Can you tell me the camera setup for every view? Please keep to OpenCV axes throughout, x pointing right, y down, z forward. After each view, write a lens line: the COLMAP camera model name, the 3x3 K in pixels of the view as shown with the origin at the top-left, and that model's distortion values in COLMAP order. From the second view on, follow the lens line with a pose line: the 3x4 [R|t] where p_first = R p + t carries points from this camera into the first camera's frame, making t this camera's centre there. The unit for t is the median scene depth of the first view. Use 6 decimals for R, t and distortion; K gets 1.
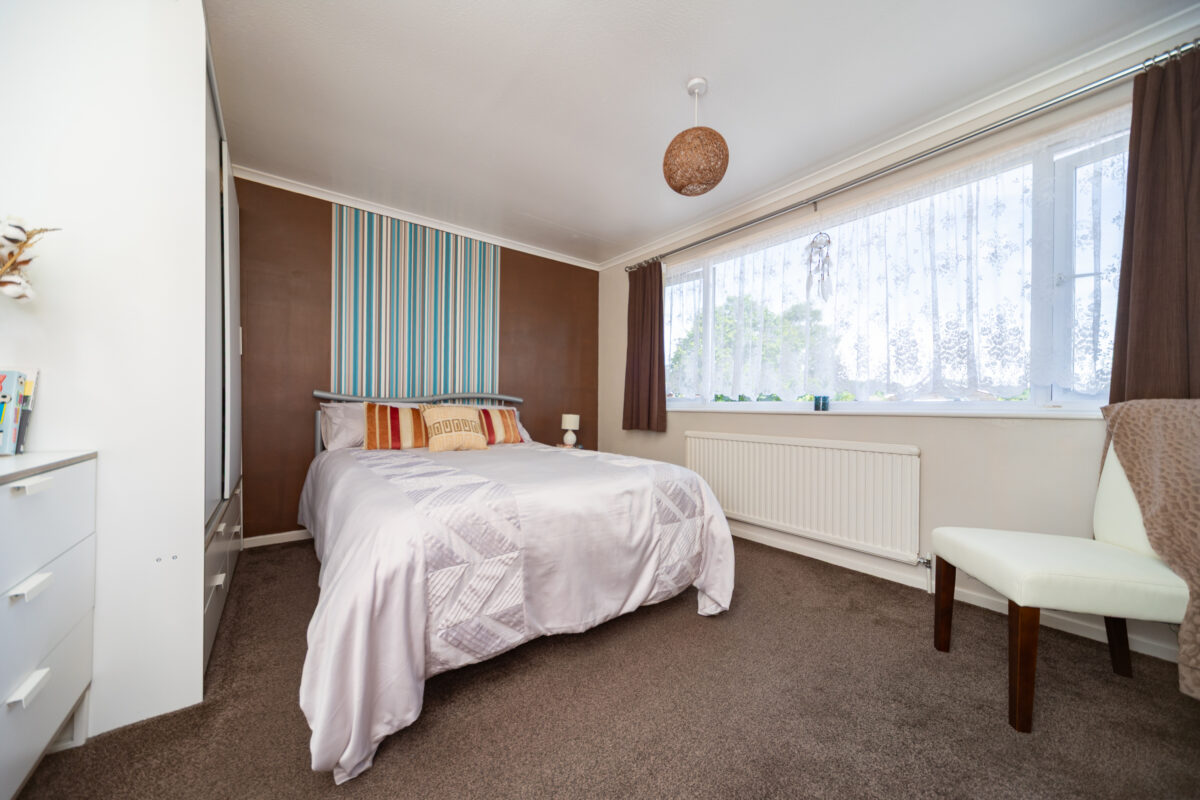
lens RADIAL K [[414.2, 0, 600.2], [0, 414.2, 396.2], [0, 0, 1]] dist [0.001961, 0.000049]
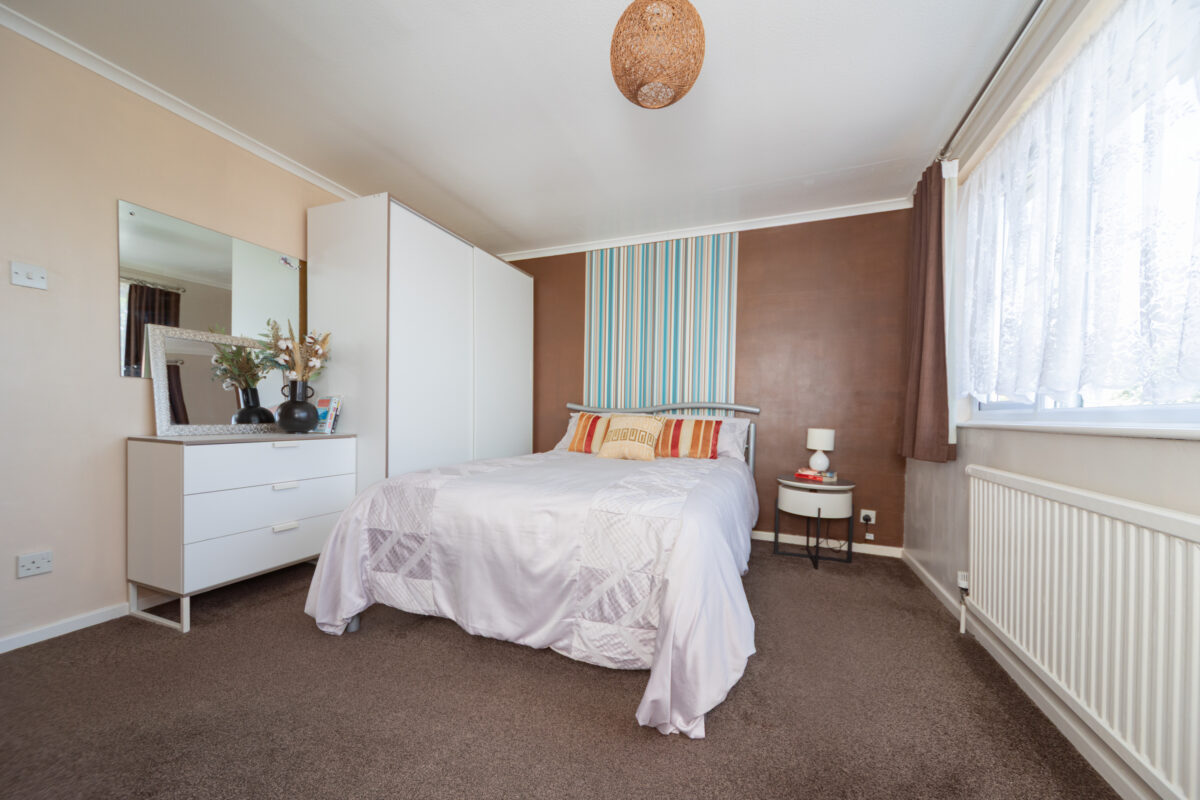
lens RADIAL K [[446.4, 0, 599.8], [0, 446.4, 412.7], [0, 0, 1]] dist [0.000167, -0.000004]
pose [[0.512299, -0.005380, -0.858790, 0.443351], [0.013536, 0.999907, 0.001811, 0.010786], [0.858700, -0.012552, 0.512324, 0.296457]]
